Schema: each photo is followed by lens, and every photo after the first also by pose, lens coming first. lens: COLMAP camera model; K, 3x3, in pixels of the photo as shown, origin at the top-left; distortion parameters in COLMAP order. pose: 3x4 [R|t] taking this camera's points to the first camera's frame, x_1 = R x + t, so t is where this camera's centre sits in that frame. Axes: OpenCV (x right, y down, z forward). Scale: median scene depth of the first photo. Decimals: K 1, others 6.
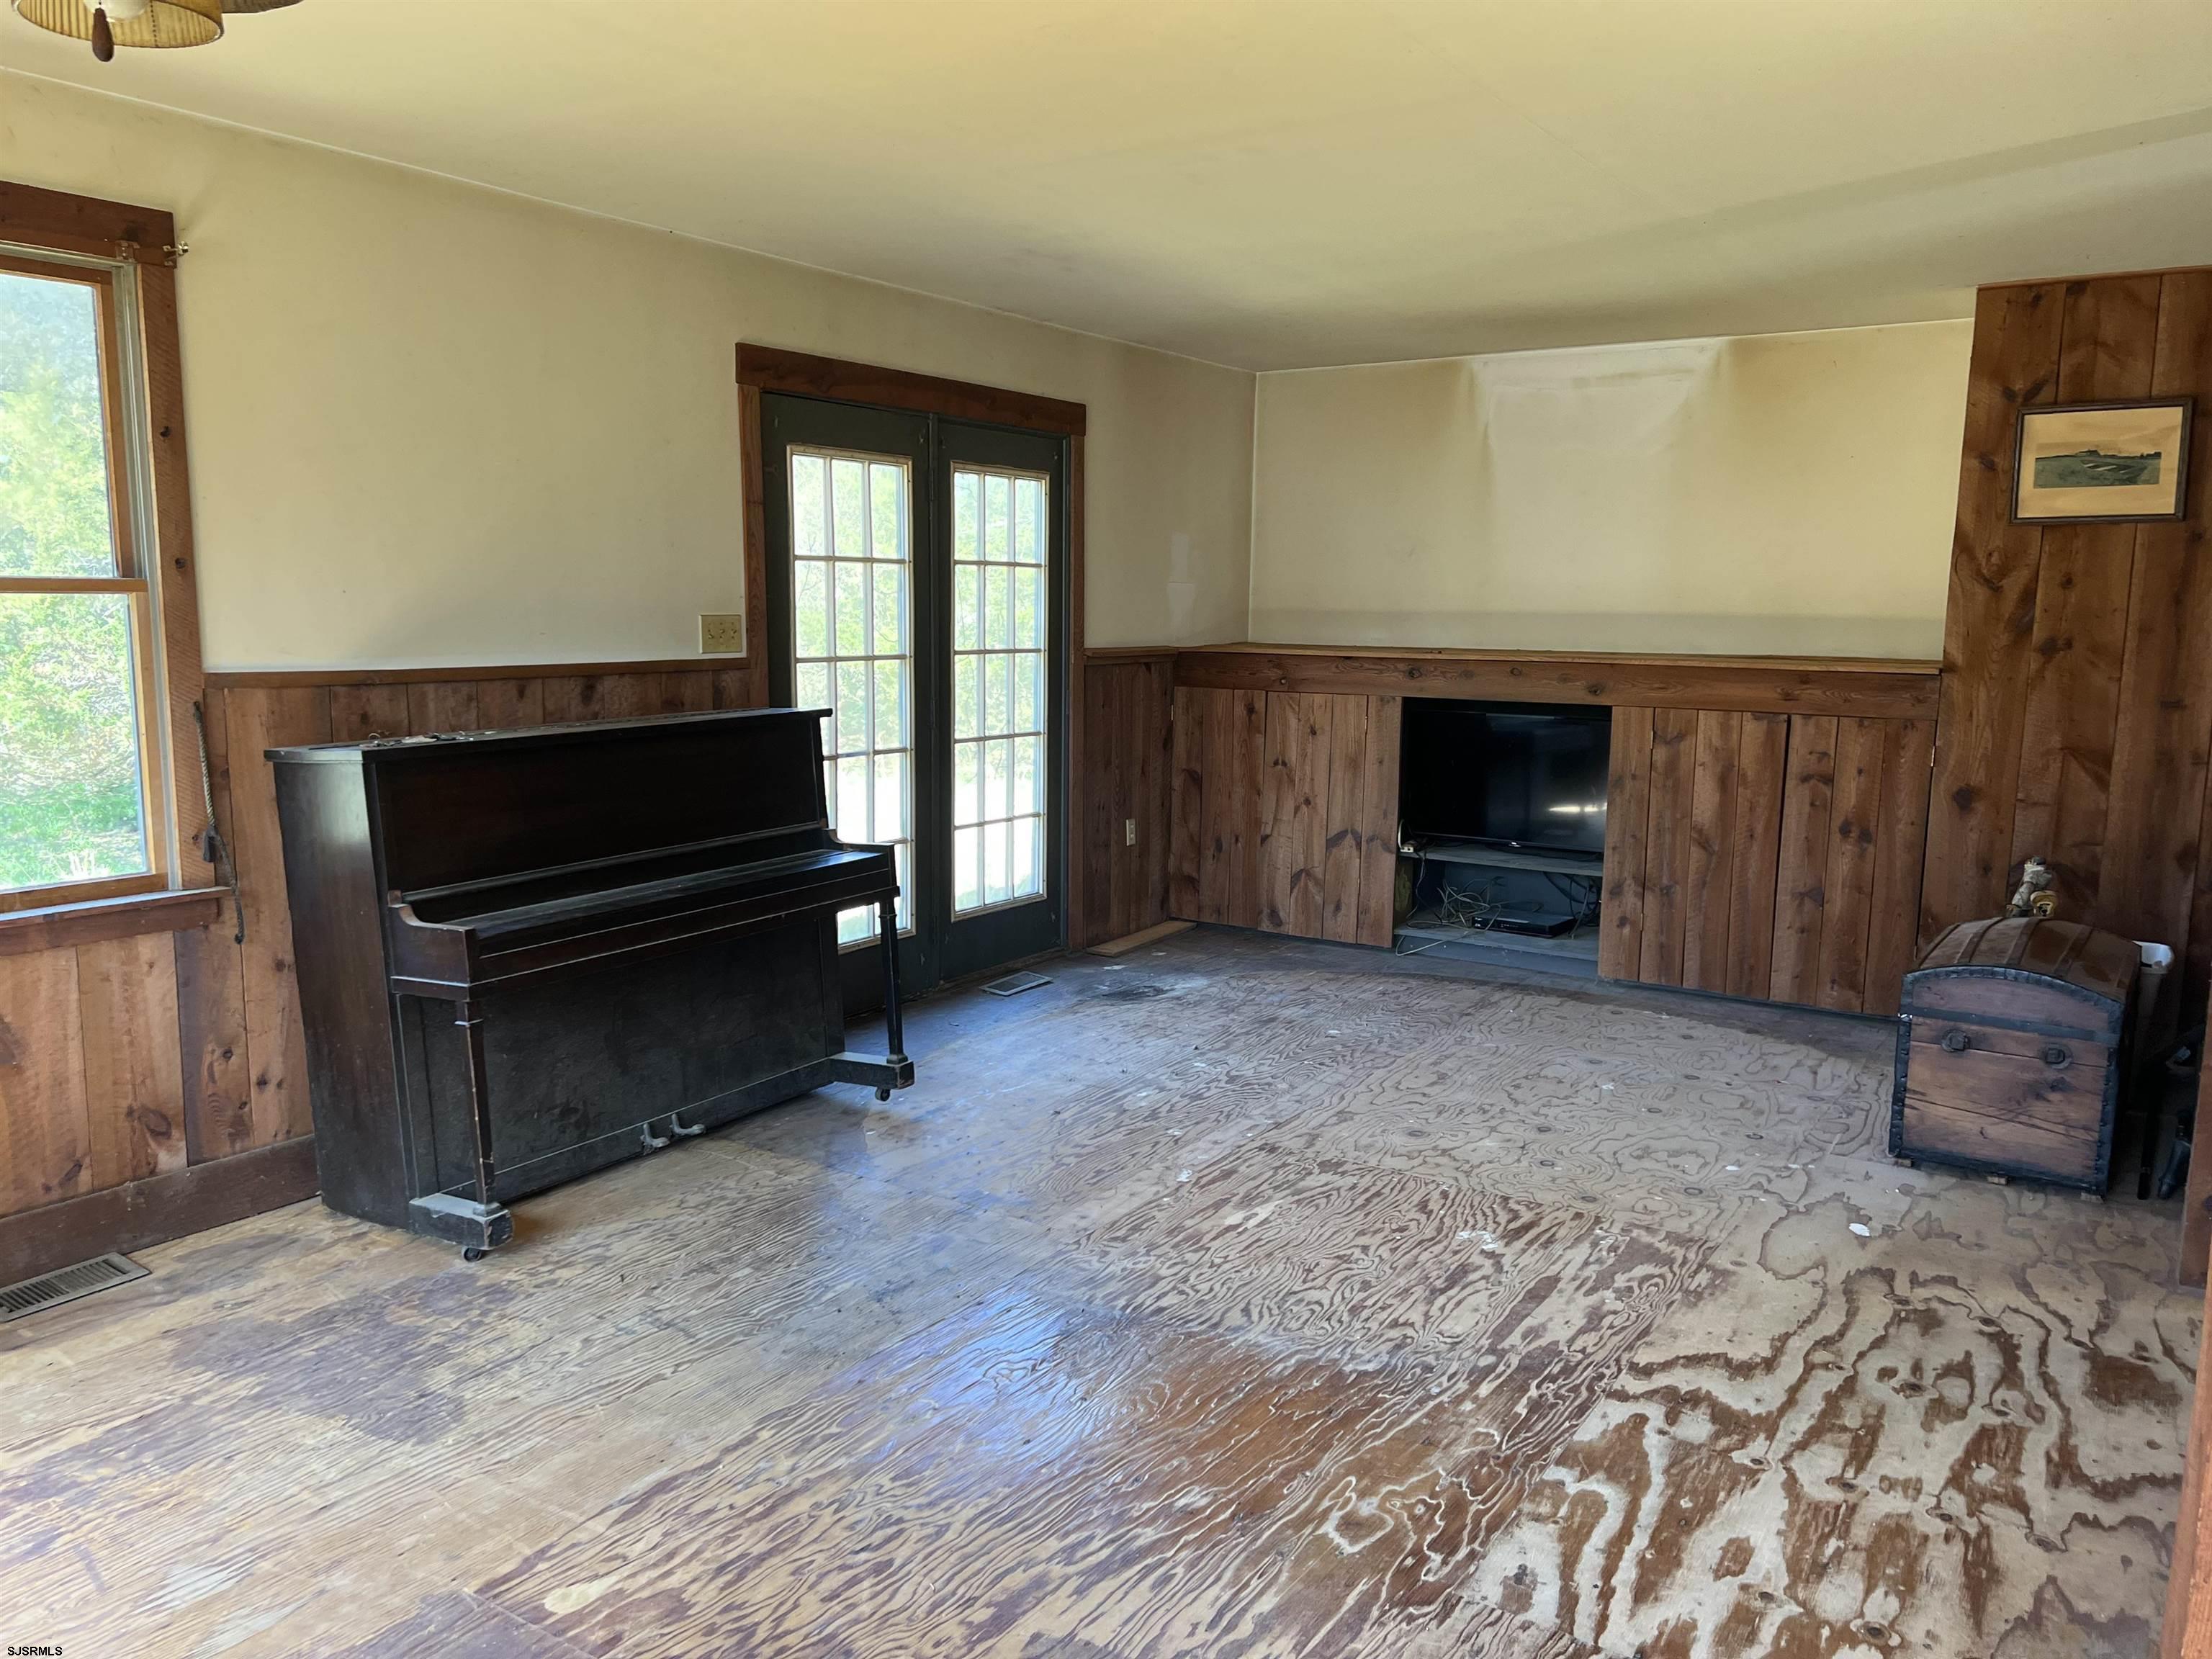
lens RADIAL K [[1658.9, 0, 1101.4], [0, 1658.9, 850.4], [0, 0, 1]] dist [0.055339, -0.063830]
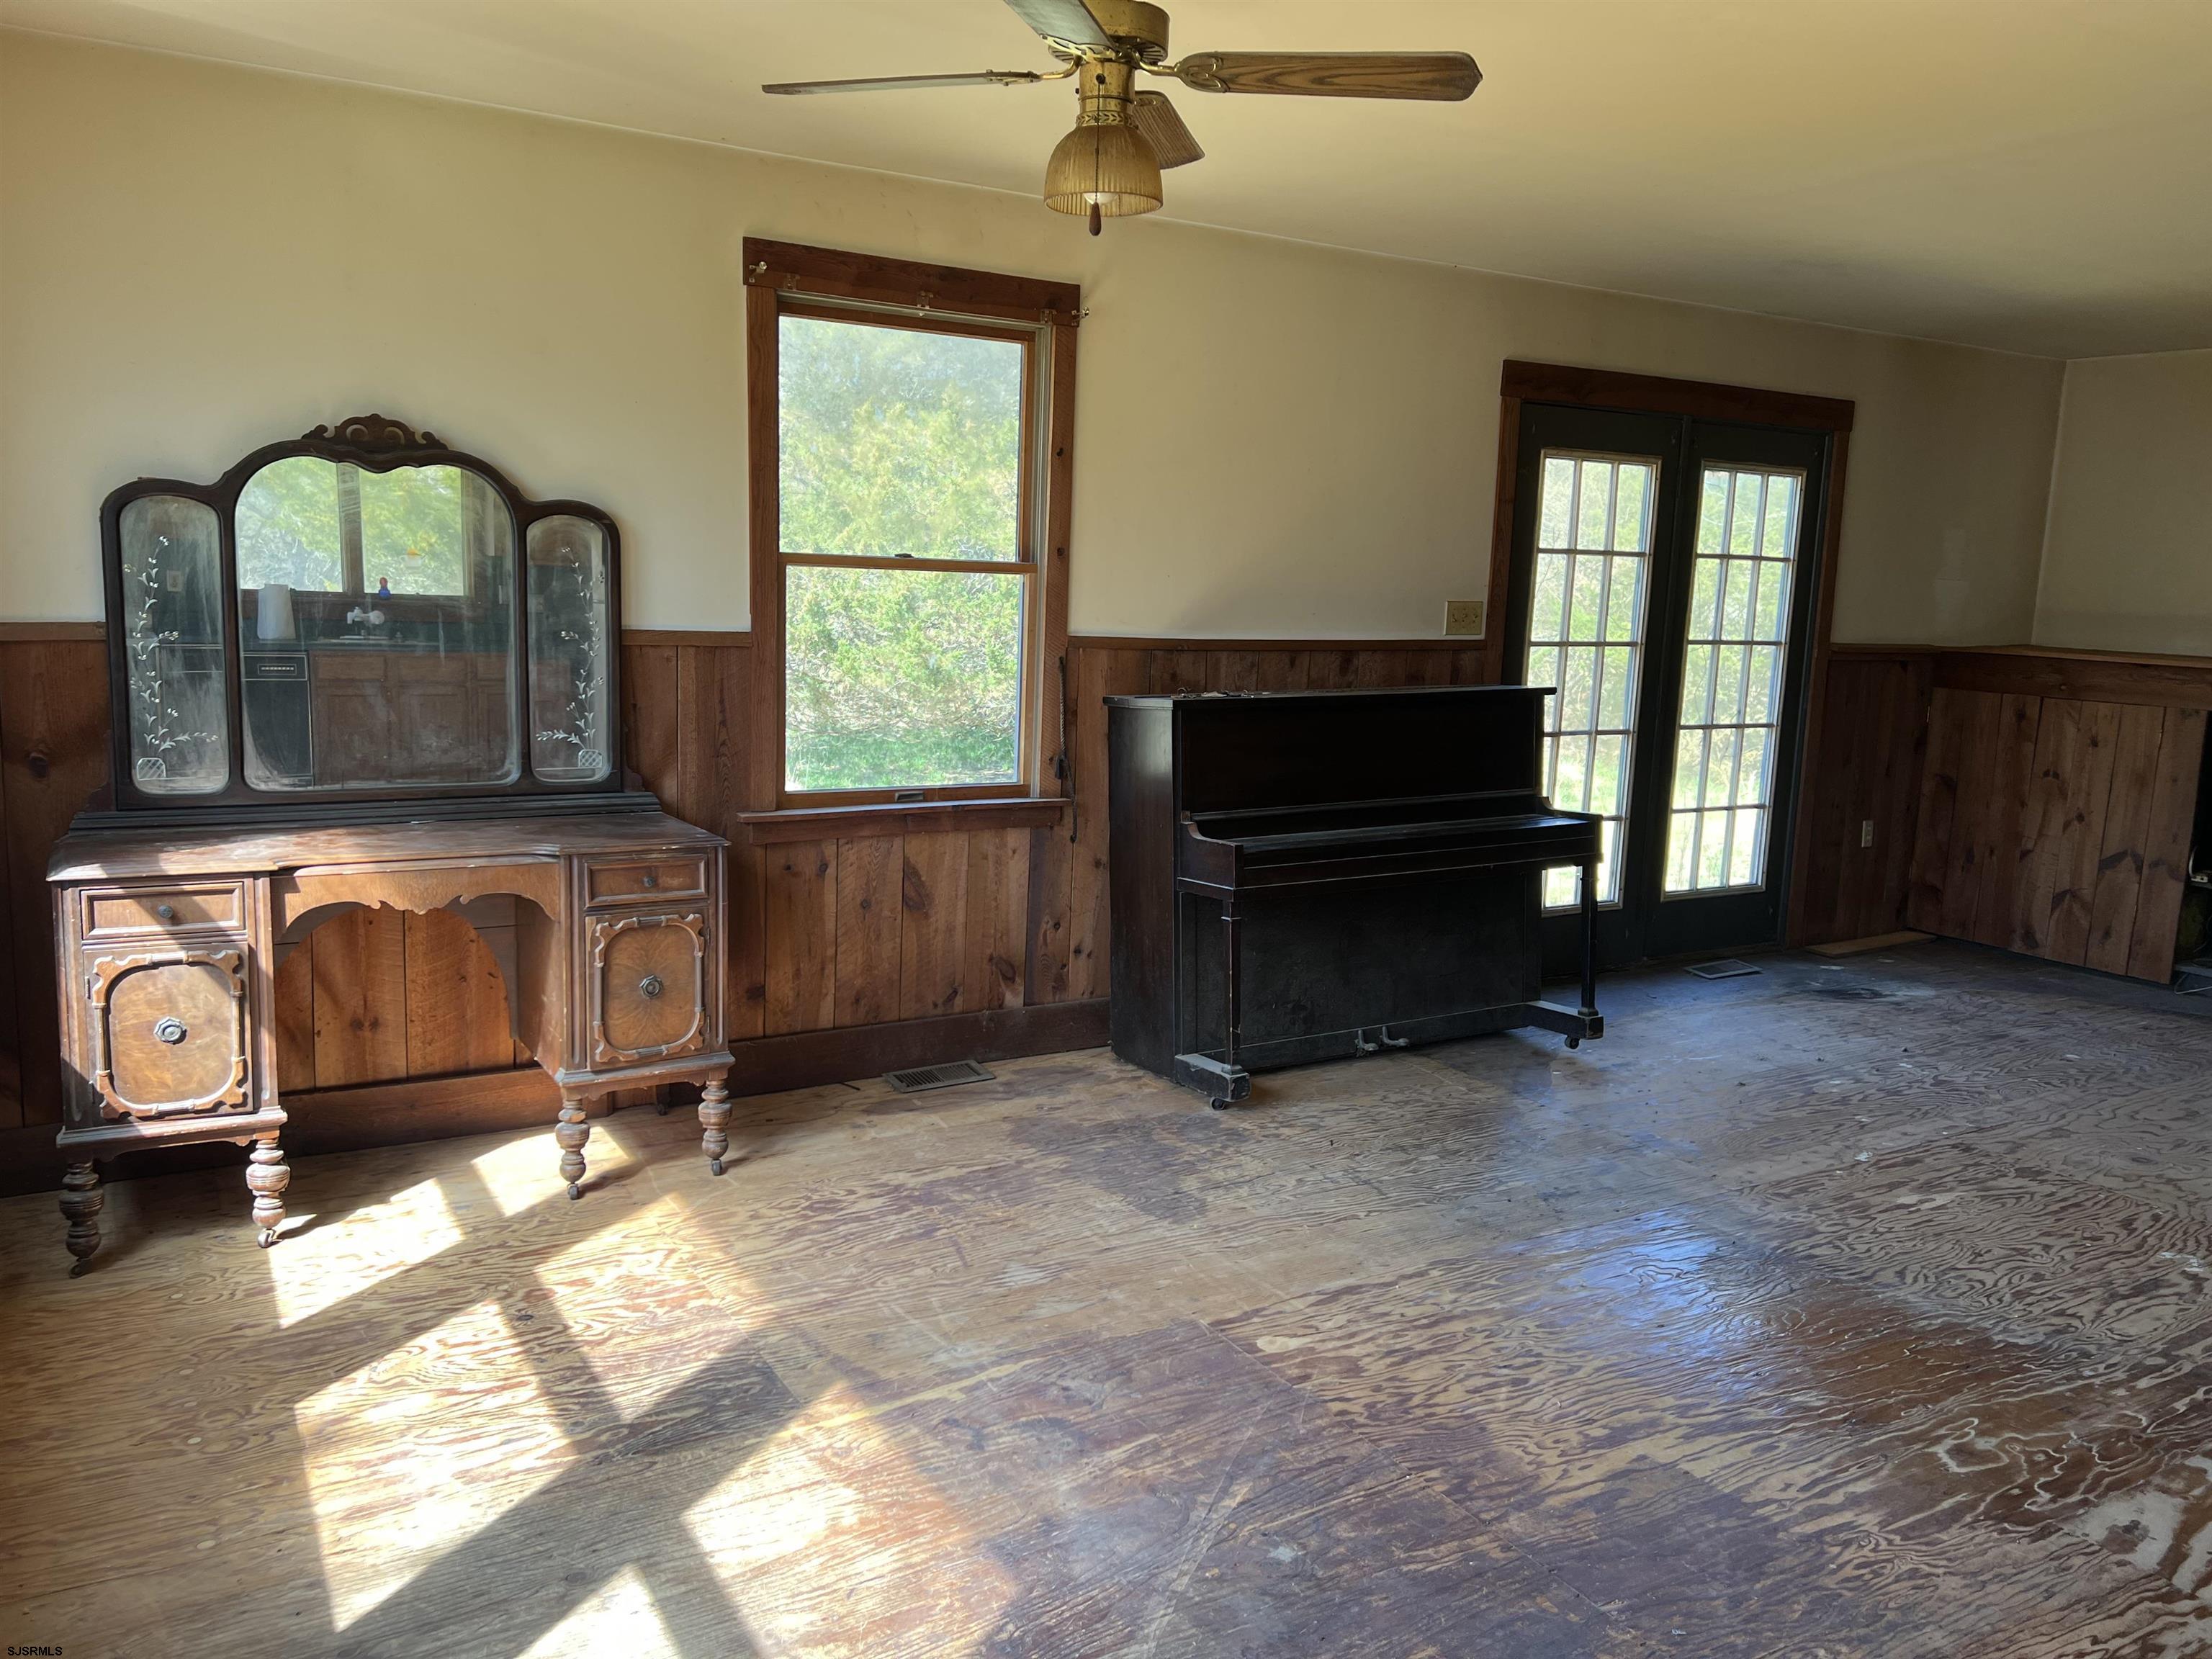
lens RADIAL K [[1658.9, 0, 1087.7], [0, 1658.9, 830.3], [0, 0, 1]] dist [0.055339, -0.063830]
pose [[0.899948, 0.087180, -0.427191, 0.048125], [-0.089716, 0.995866, 0.014232, 0.026398], [0.426666, 0.025518, 0.904049, -0.165372]]
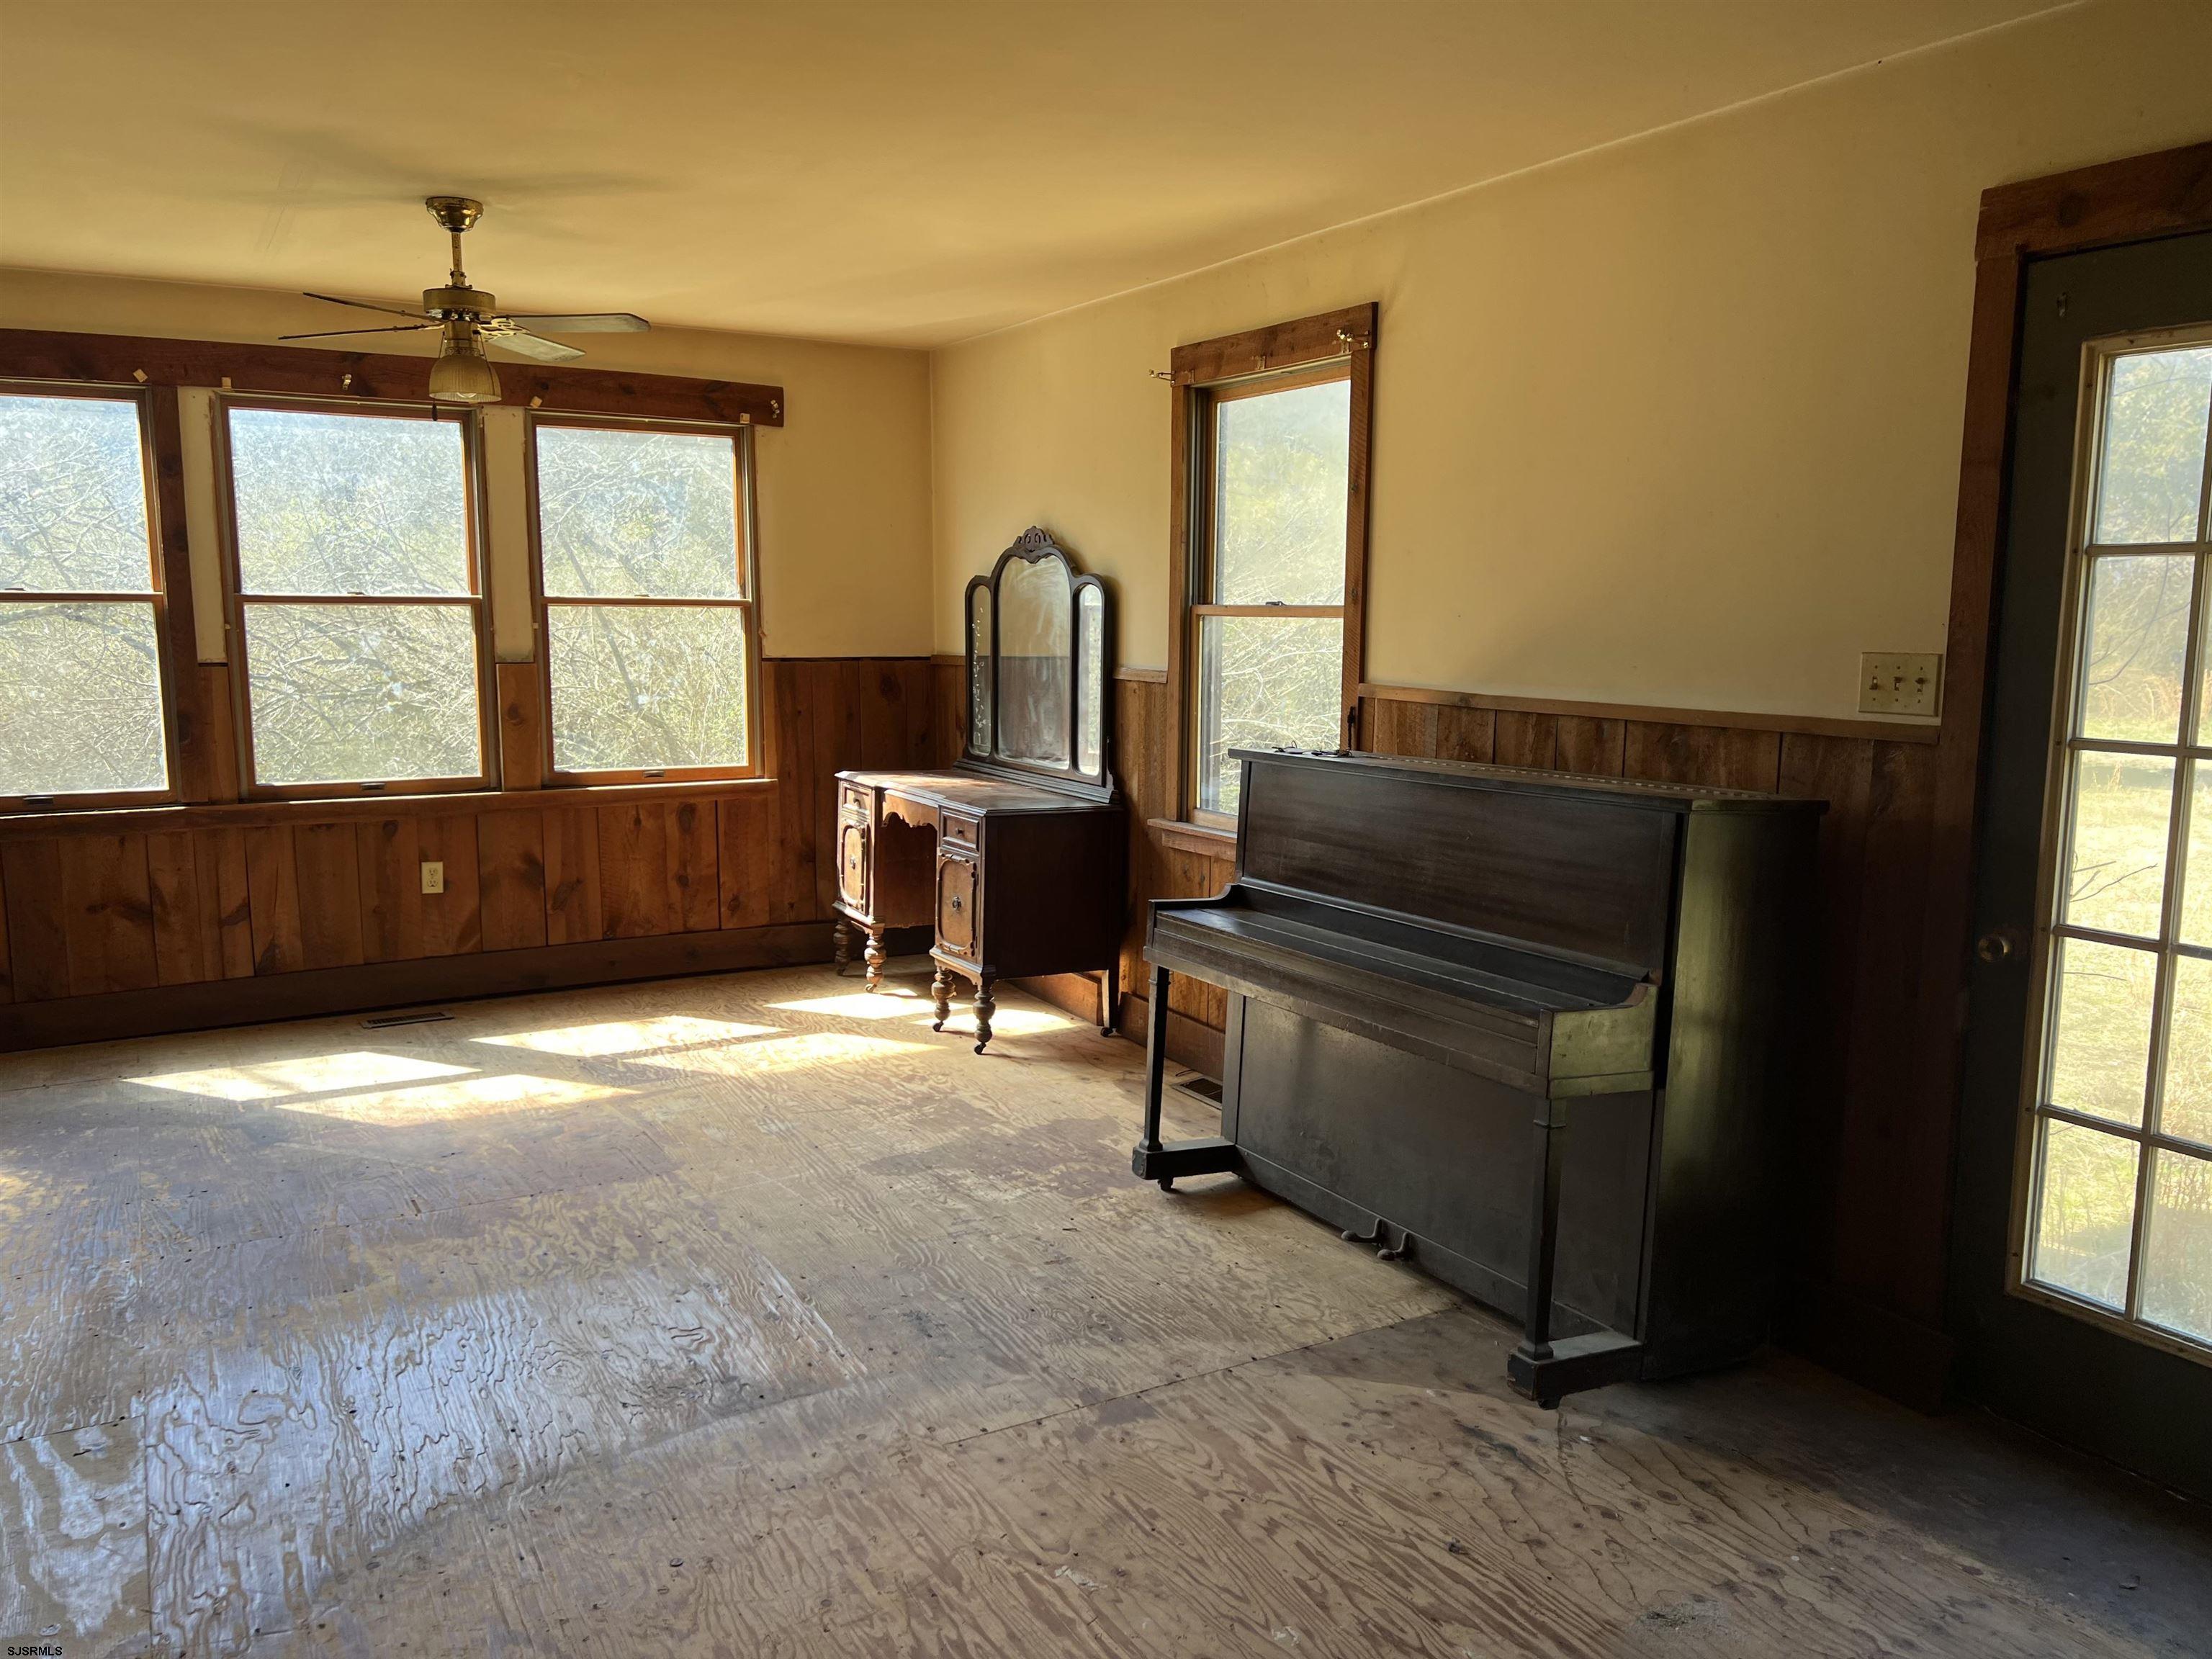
lens RADIAL K [[1658.9, 0, 1110.5], [0, 1658.9, 848.1], [0, 0, 1]] dist [0.055339, -0.063830]
pose [[-0.449372, 0.117100, -0.885636, 0.612507], [-0.147500, 0.968040, 0.202837, -0.204398], [0.881084, 0.221781, -0.417738, 1.348638]]
